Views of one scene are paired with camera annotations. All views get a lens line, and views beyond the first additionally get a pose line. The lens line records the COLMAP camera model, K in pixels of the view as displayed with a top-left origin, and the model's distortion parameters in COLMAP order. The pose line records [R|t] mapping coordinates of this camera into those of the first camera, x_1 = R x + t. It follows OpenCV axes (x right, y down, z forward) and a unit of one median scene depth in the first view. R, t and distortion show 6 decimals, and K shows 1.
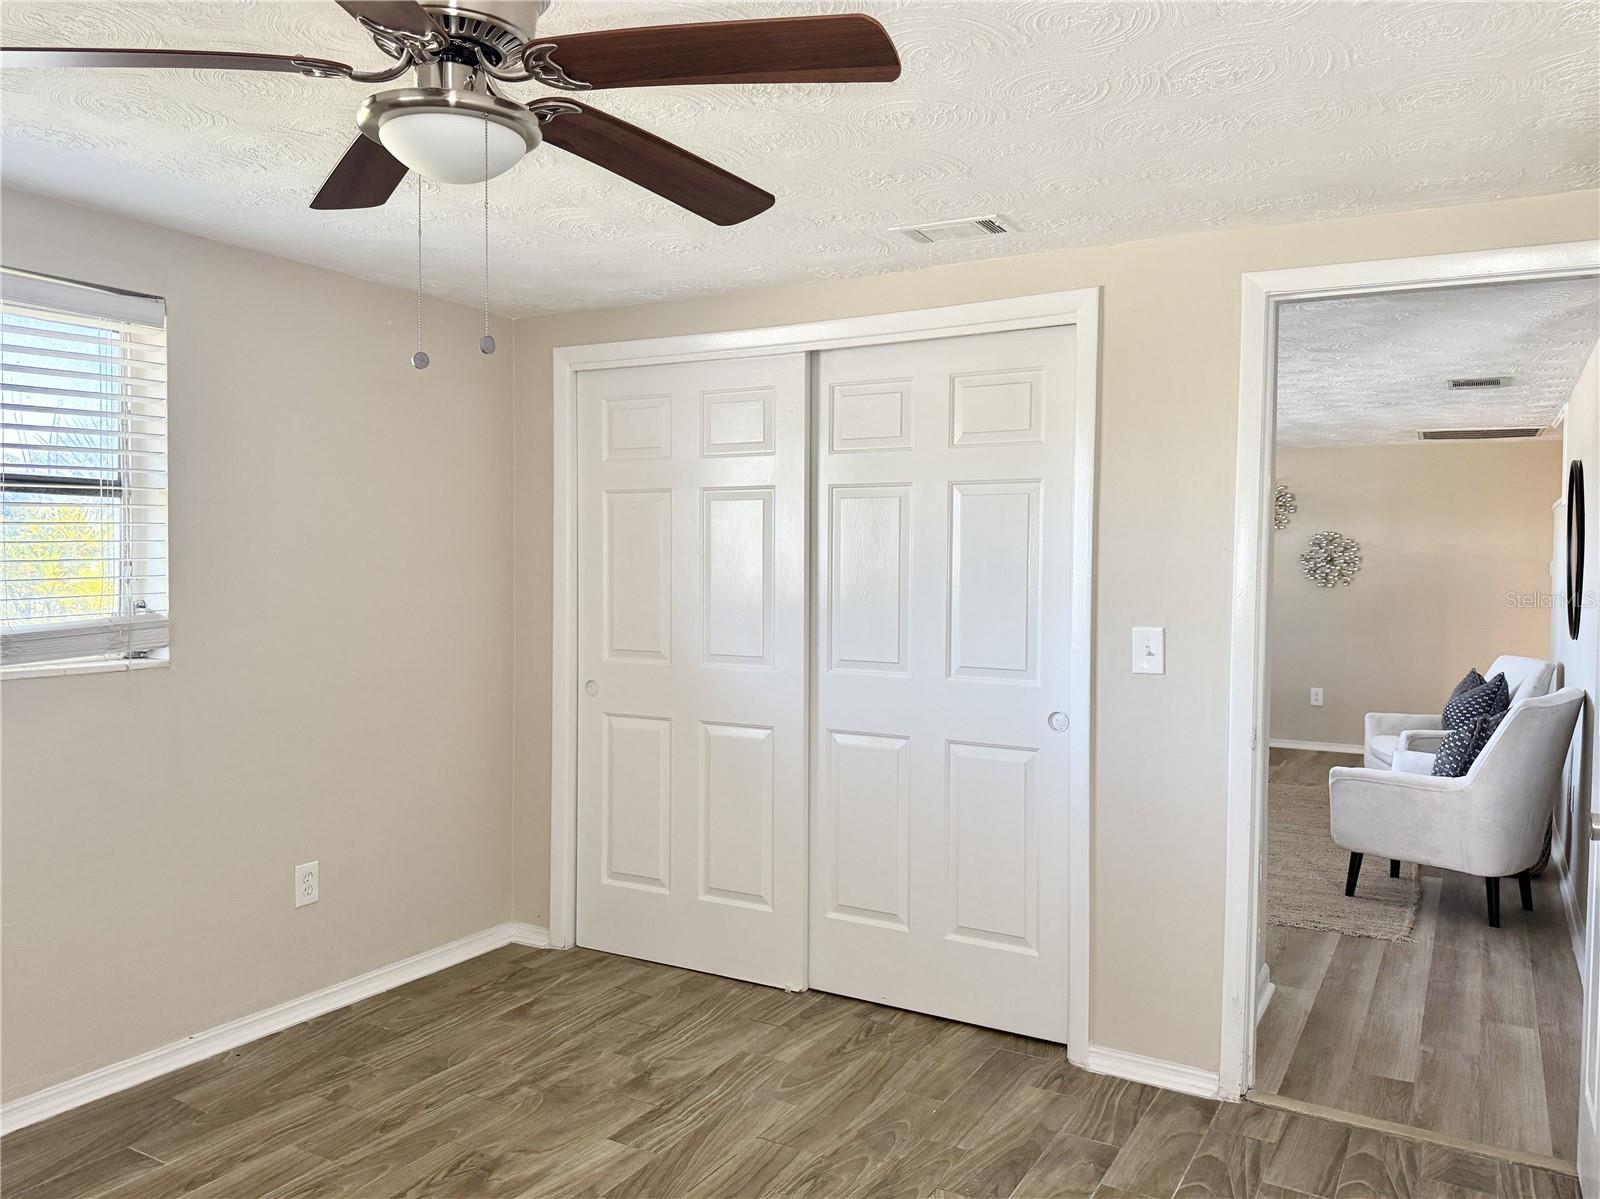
lens RADIAL K [[1154.0, 0, 791.7], [0, 1154.0, 606.1], [0, 0, 1]] dist [0.009030, -0.011024]
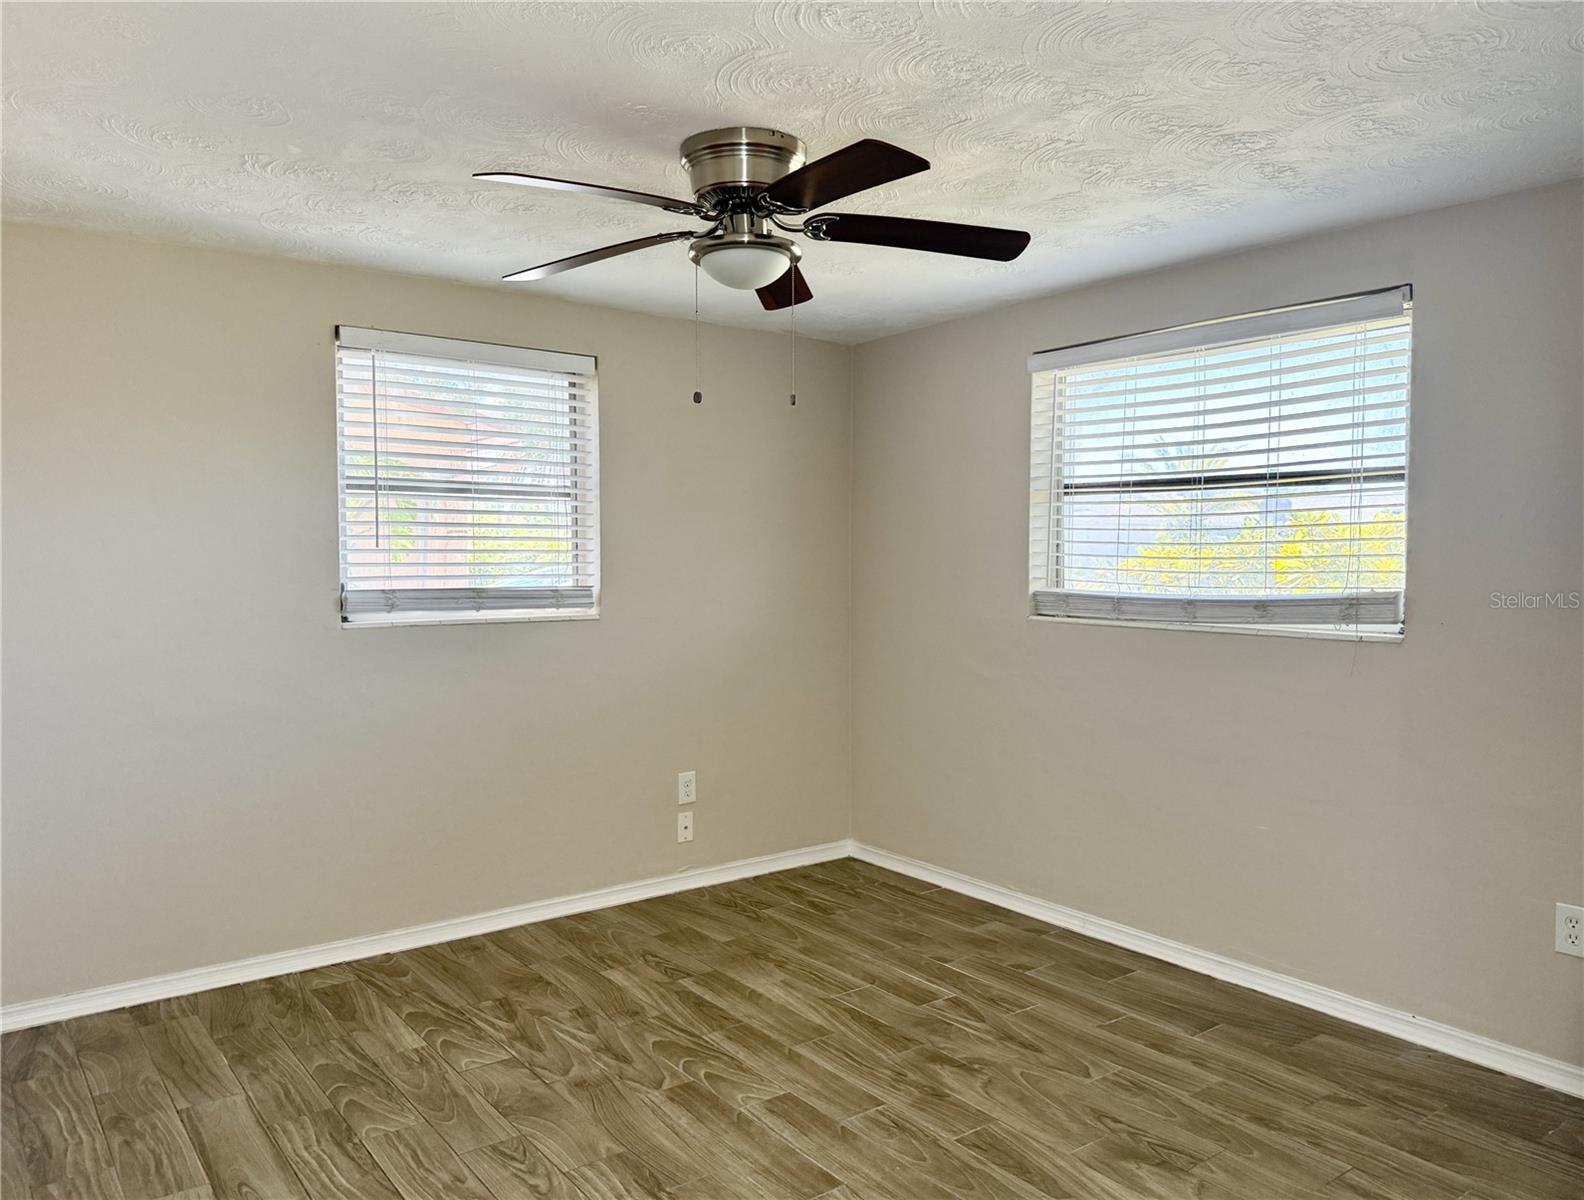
lens RADIAL K [[1126.6, 0, 786.1], [0, 1126.6, 612.4], [0, 0, 1]] dist [0.017647, -0.054792]
pose [[-0.362884, 0.044028, -0.930794, 0.627581], [-0.043939, 0.996964, 0.064289, -0.016720], [0.930798, 0.064228, -0.359848, 0.904149]]
